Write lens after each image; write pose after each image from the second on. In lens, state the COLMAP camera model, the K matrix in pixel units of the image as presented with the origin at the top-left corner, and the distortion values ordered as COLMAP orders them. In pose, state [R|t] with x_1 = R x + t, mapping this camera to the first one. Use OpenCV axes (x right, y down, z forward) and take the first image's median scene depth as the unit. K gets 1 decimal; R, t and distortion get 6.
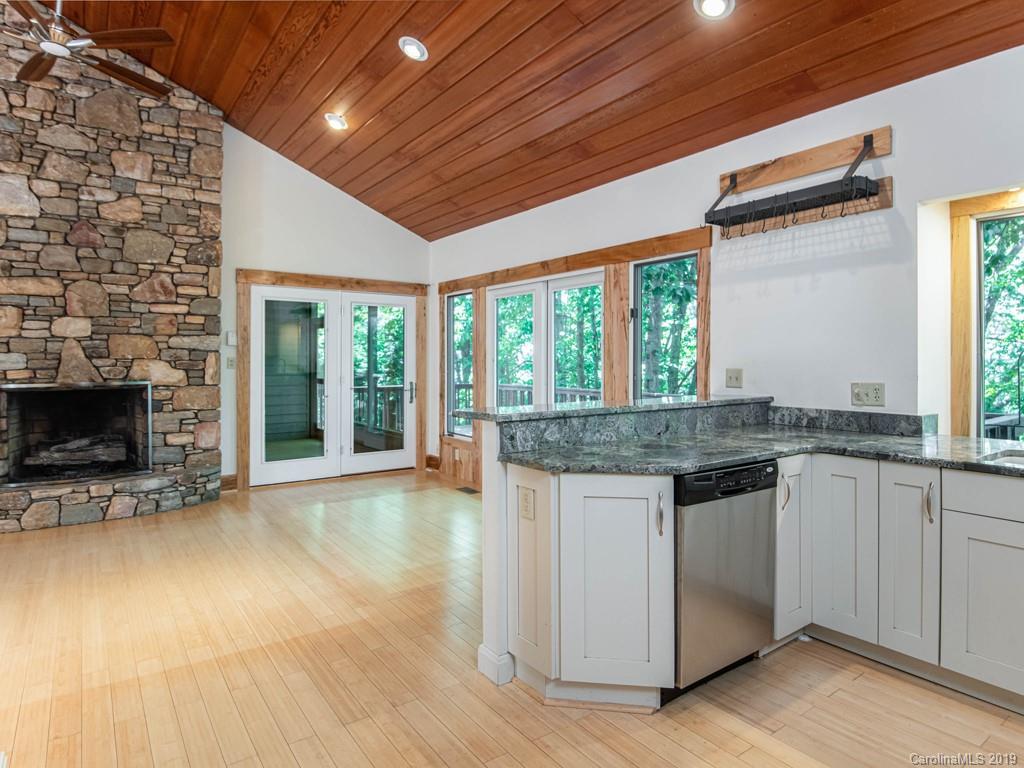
lens RADIAL K [[626.0, 0, 587.4], [0, 626.0, 357.6], [0, 0, 1]] dist [0.008617, -0.021534]
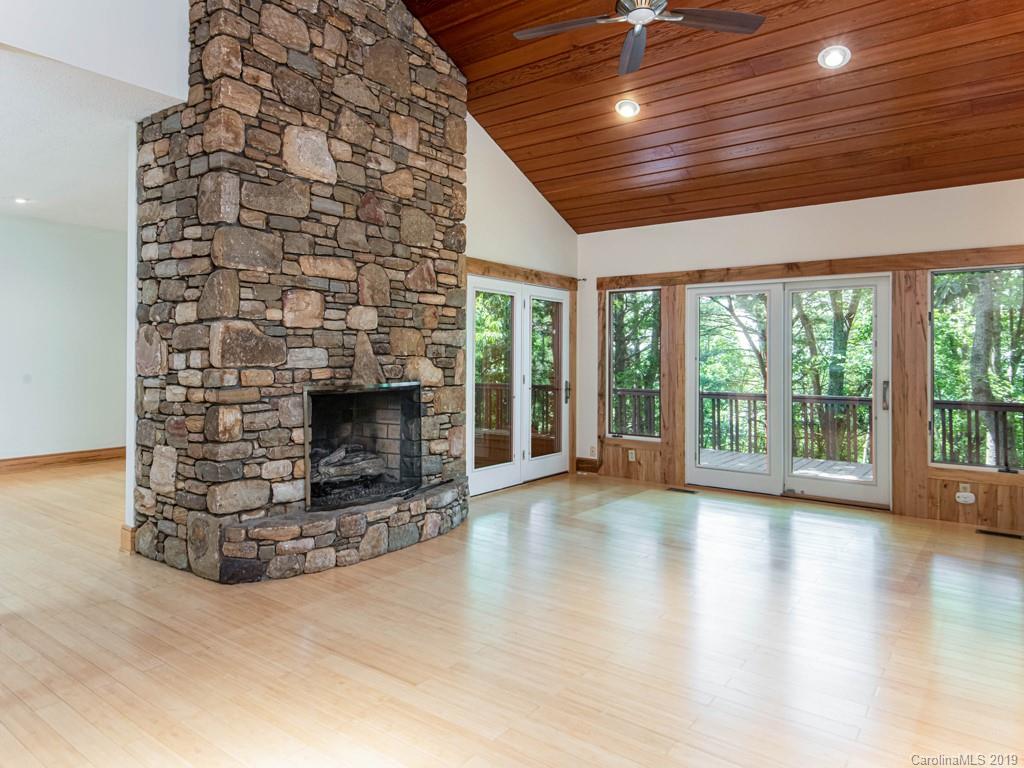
lens RADIAL K [[653.3, 0, 541.9], [0, 653.3, 358.5], [0, 0, 1]] dist [0.024467, -0.006271]
pose [[0.962161, 0.004125, 0.272451, -0.781845], [-0.005292, 0.999980, 0.003549, 0.001532], [-0.272430, -0.004856, 0.962163, 0.071843]]
